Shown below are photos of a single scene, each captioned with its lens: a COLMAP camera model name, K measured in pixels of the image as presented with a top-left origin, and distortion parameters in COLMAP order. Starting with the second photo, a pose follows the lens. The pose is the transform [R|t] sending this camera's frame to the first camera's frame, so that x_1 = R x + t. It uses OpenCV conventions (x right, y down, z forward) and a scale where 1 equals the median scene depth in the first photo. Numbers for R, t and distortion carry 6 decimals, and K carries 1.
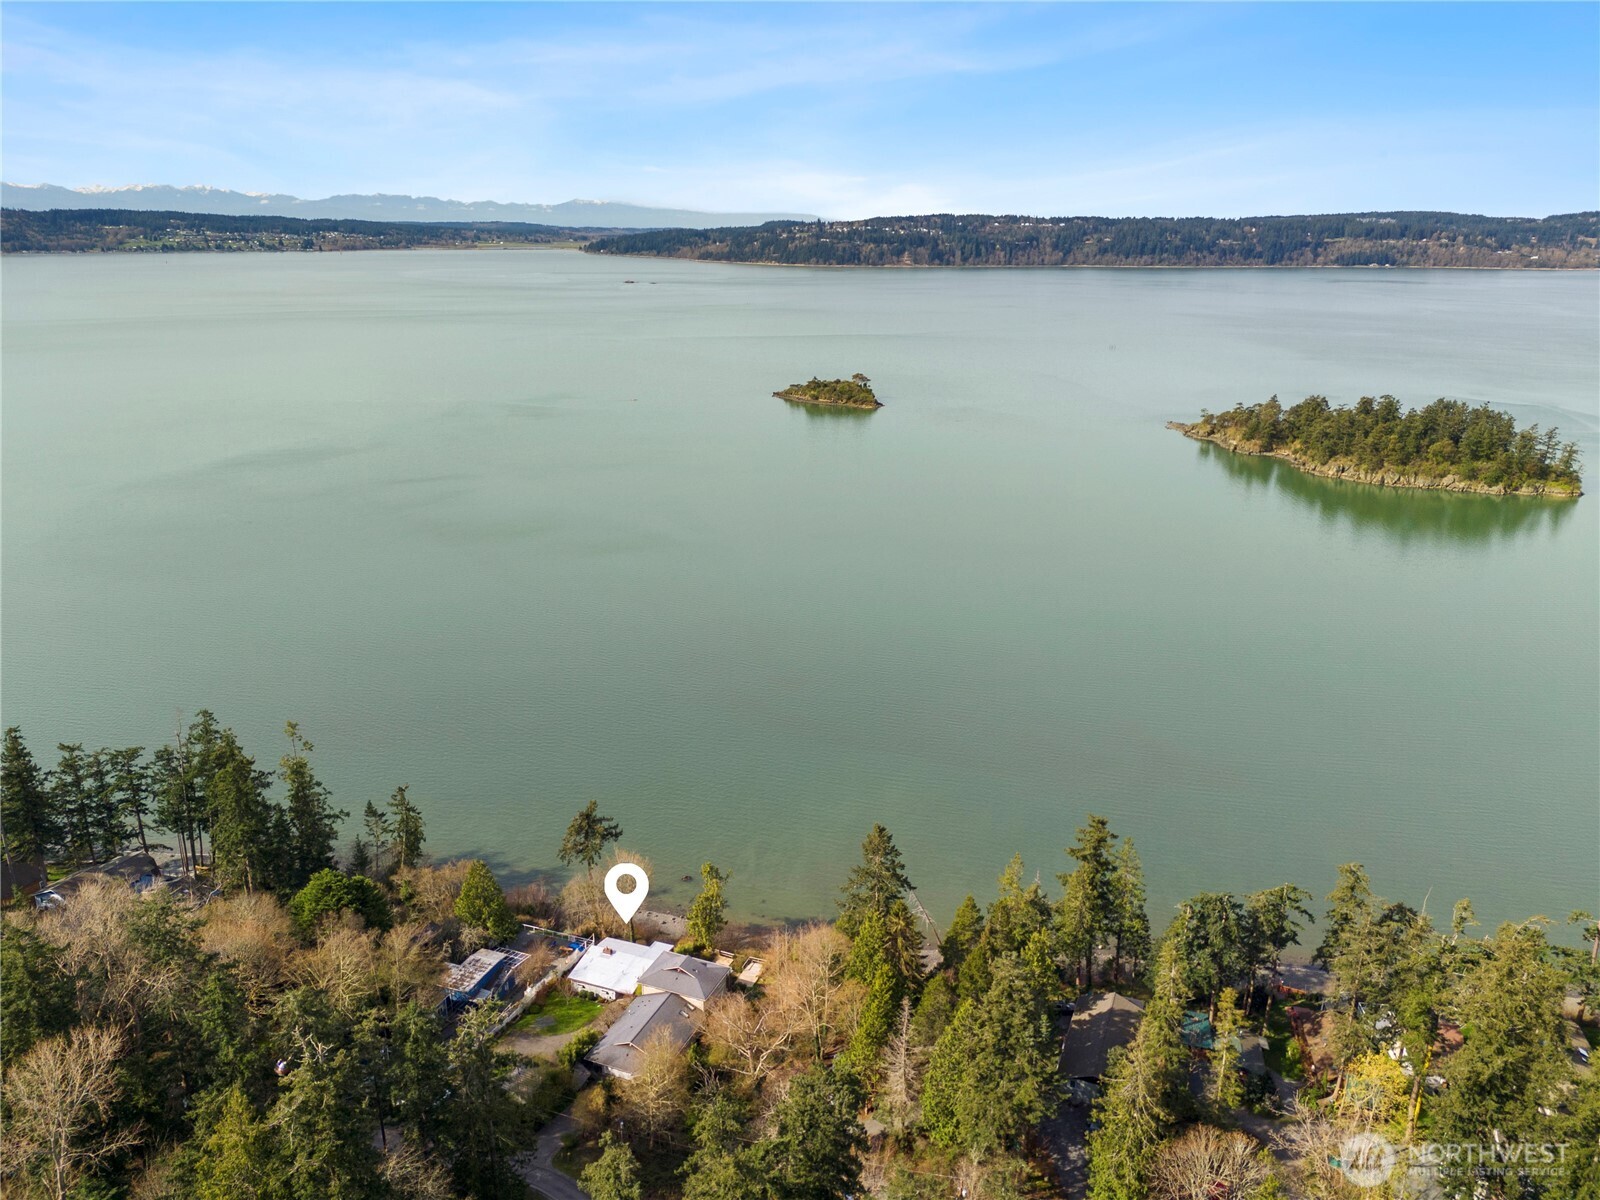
lens RADIAL K [[1154.6, 0, 802.5], [0, 1154.6, 596.3], [0, 0, 1]] dist [0.078187, -0.073011]
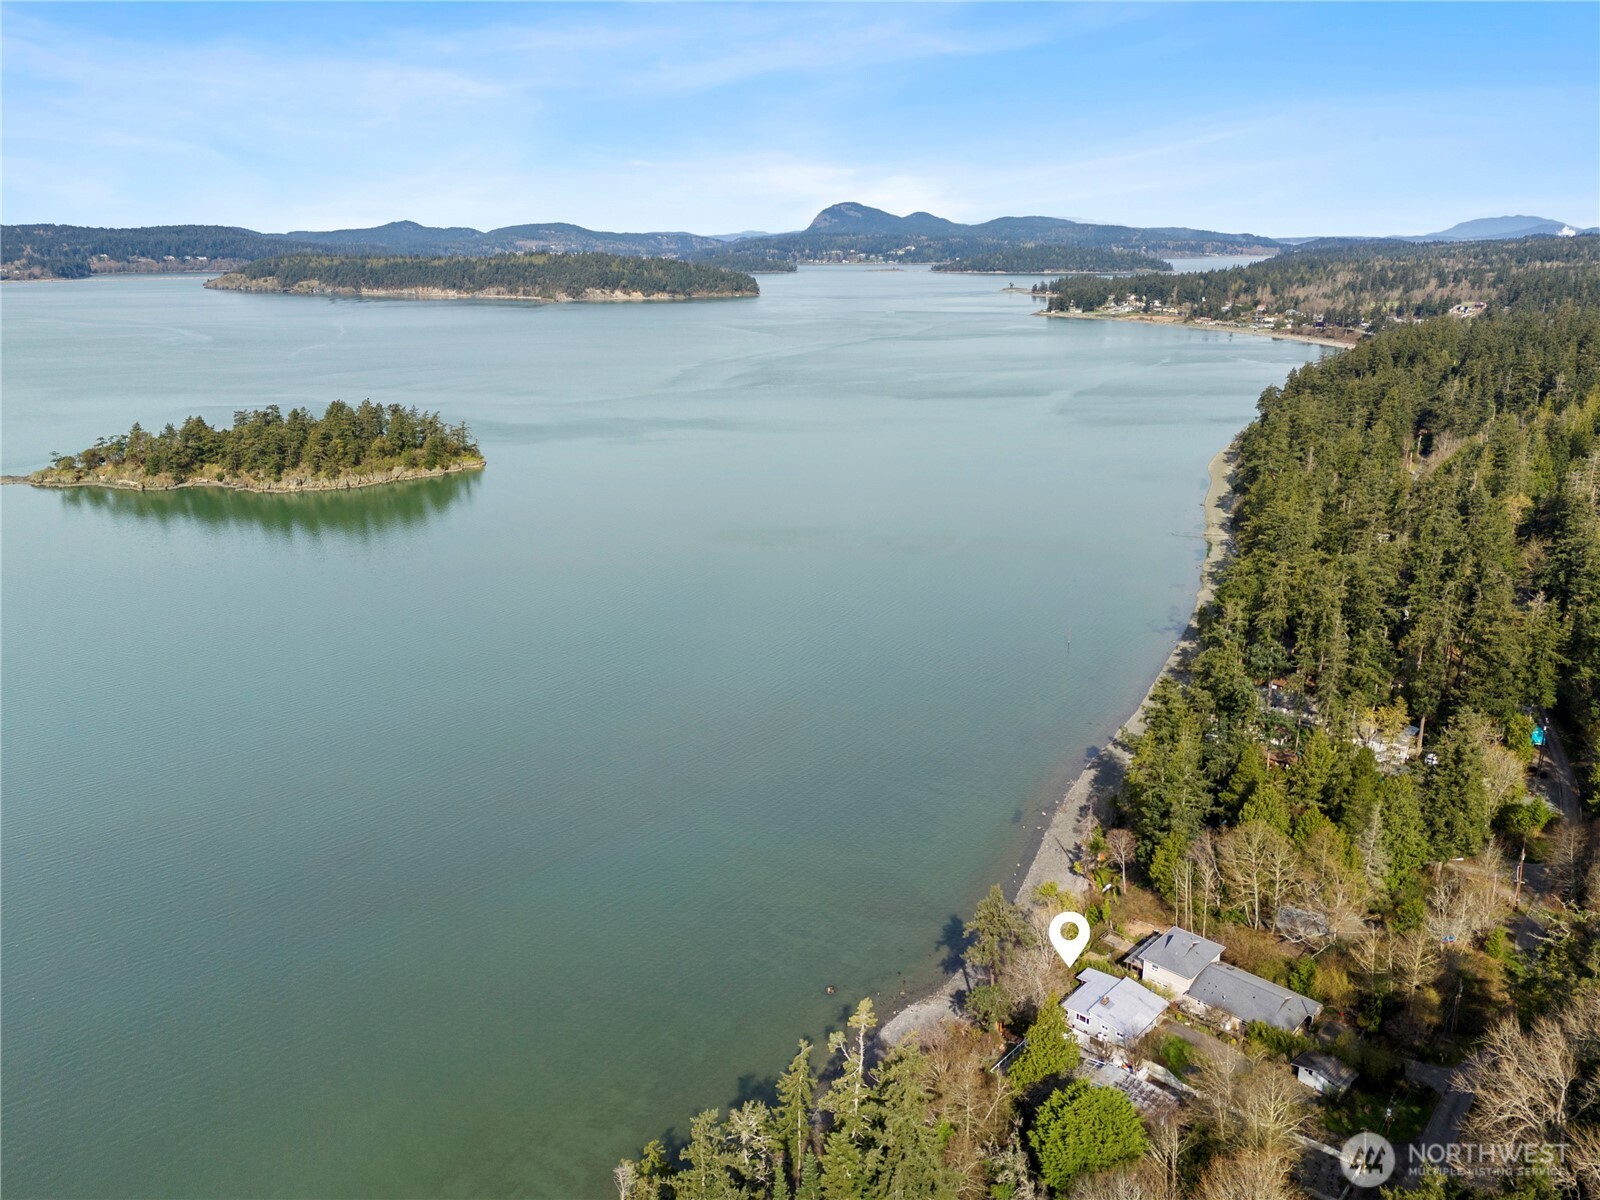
lens RADIAL K [[1163.7, 0, 802.8], [0, 1163.7, 591.3], [0, 0, 1]] dist [0.052793, -0.051992]
pose [[0.351643, -0.271756, 0.895821, -0.313359], [0.287258, 0.942095, 0.173034, -0.072952], [-0.890971, 0.196486, 0.409345, 0.239677]]
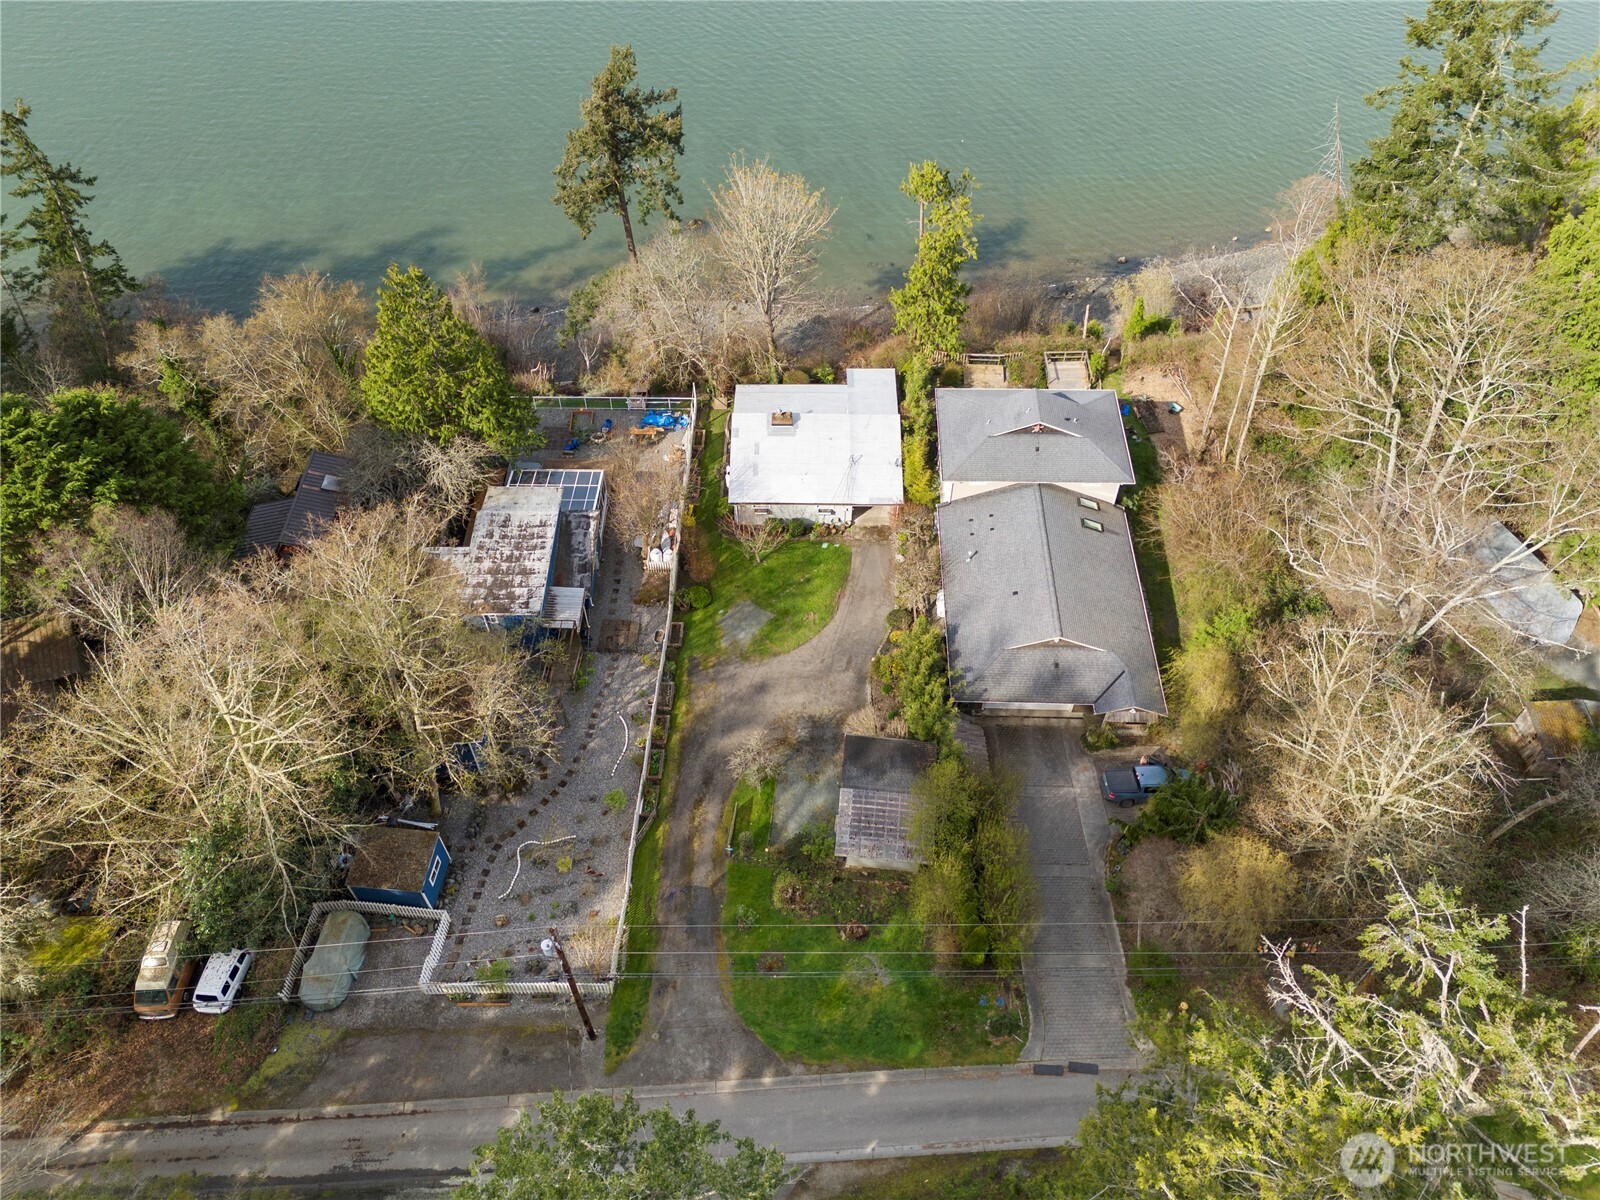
lens RADIAL K [[1154.6, 0, 802.5], [0, 1154.6, 596.3], [0, 0, 1]] dist [0.078187, -0.073011]
pose [[0.932114, -0.278279, 0.231785, -0.086236], [0.107410, 0.823617, 0.556883, 0.039058], [-0.345871, -0.494183, 0.797595, 0.197307]]
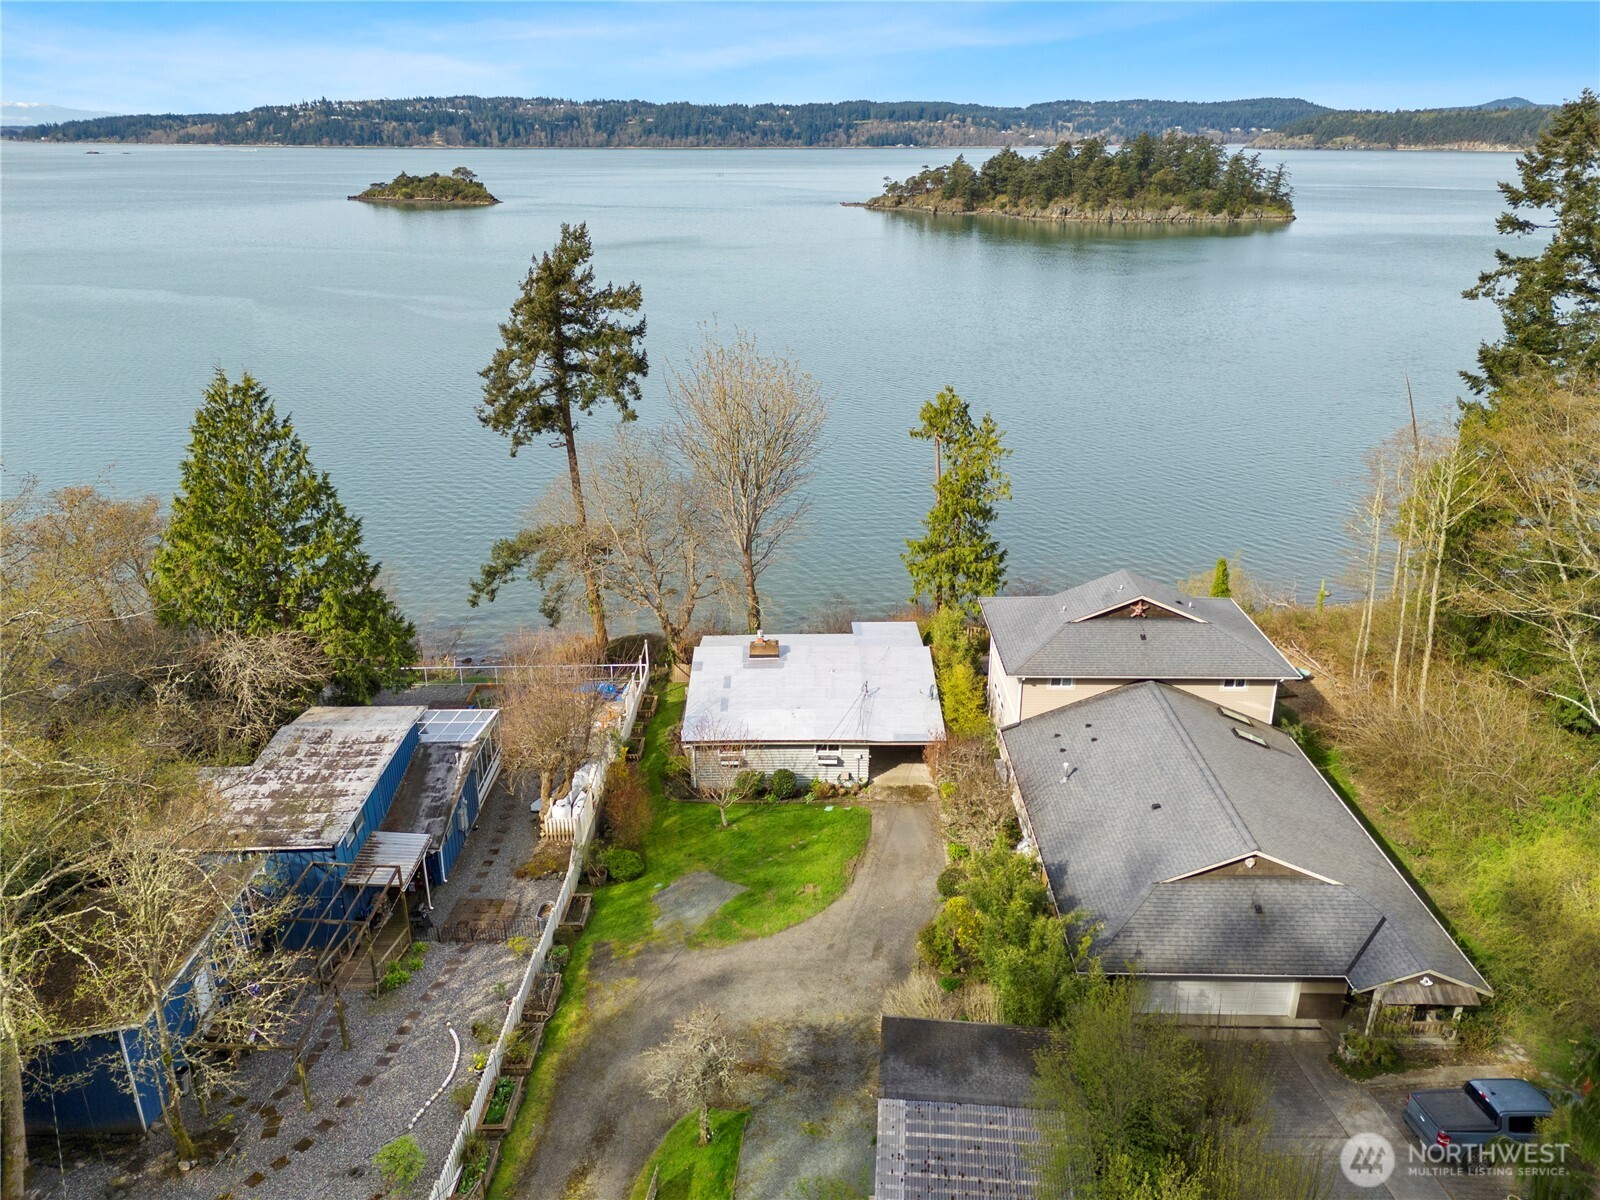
lens RADIAL K [[1163.7, 0, 802.8], [0, 1163.7, 591.3], [0, 0, 1]] dist [0.052793, -0.051992]
pose [[0.927802, -0.137120, 0.346960, -0.081117], [0.114346, 0.989765, 0.085387, 0.083129], [-0.355117, -0.039549, 0.933985, 0.224912]]
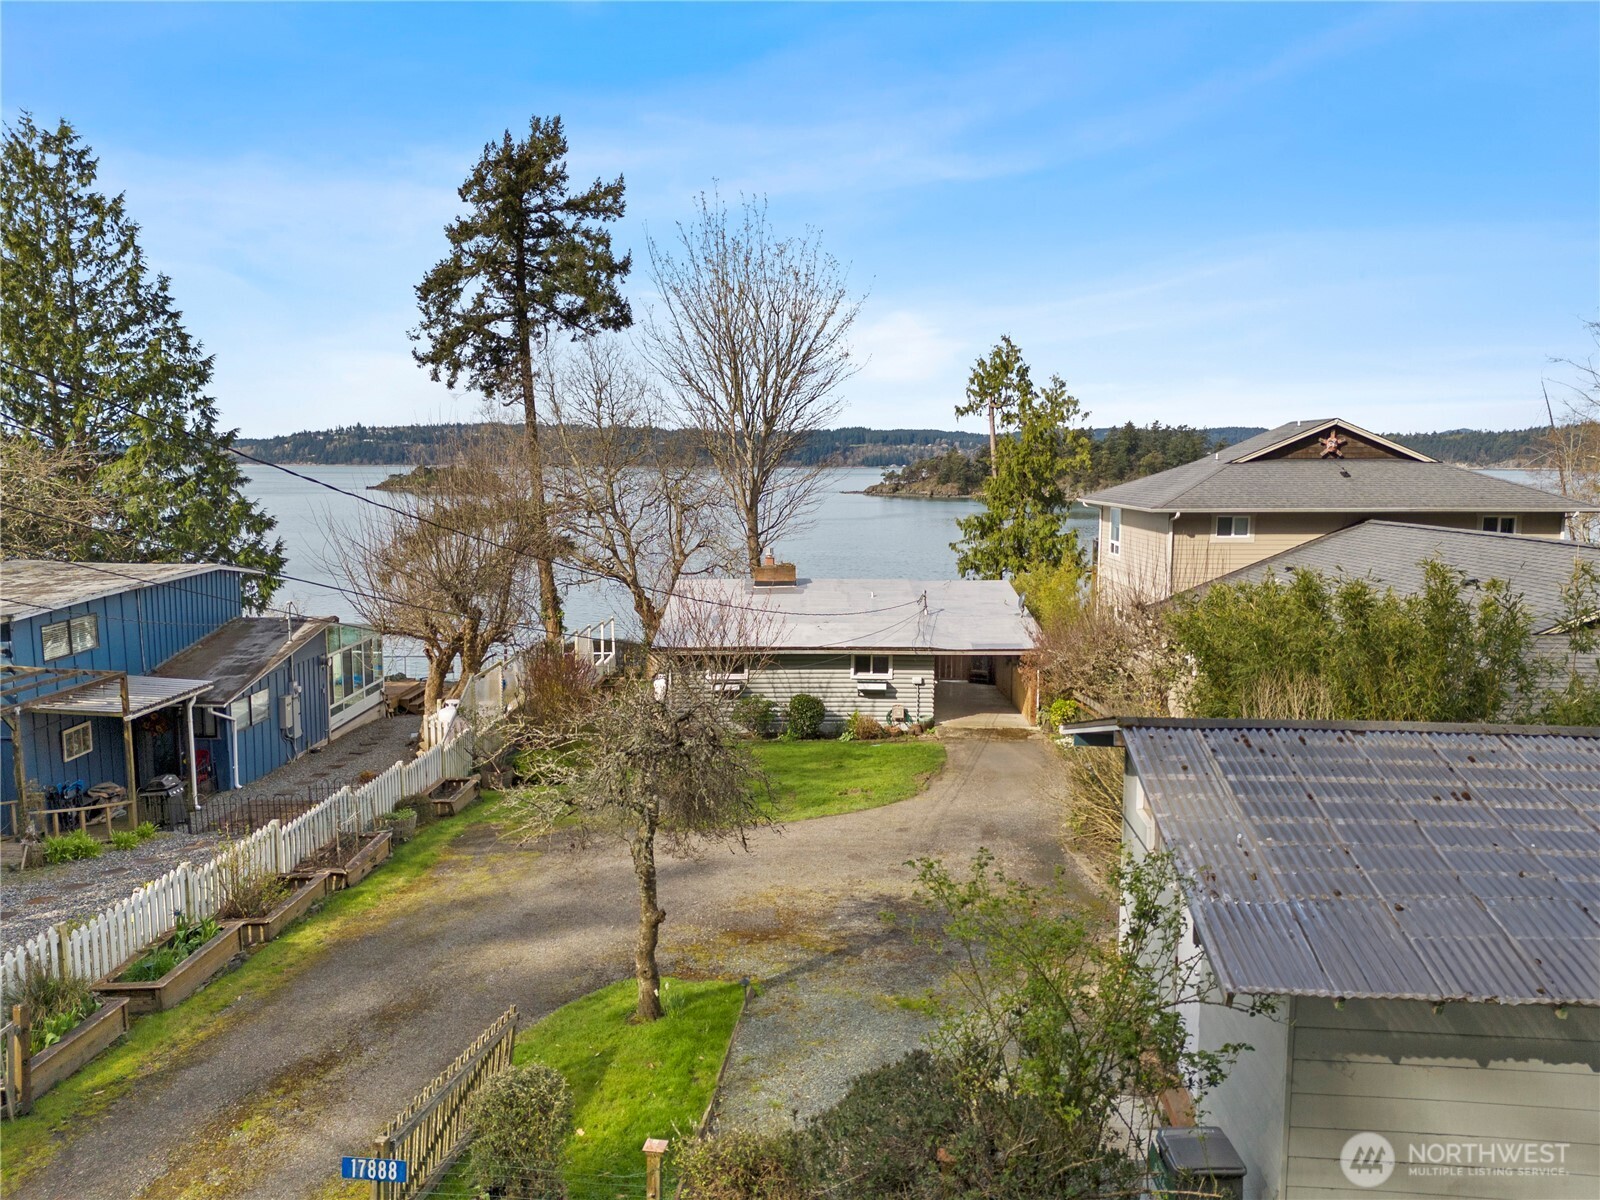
lens RADIAL K [[1154.6, 0, 802.5], [0, 1154.6, 596.3], [0, 0, 1]] dist [0.078187, -0.073011]
pose [[0.927815, -0.043545, 0.370490, -0.075261], [0.112806, 0.979417, -0.167386, 0.107636], [-0.355575, 0.197097, 0.913630, 0.252529]]
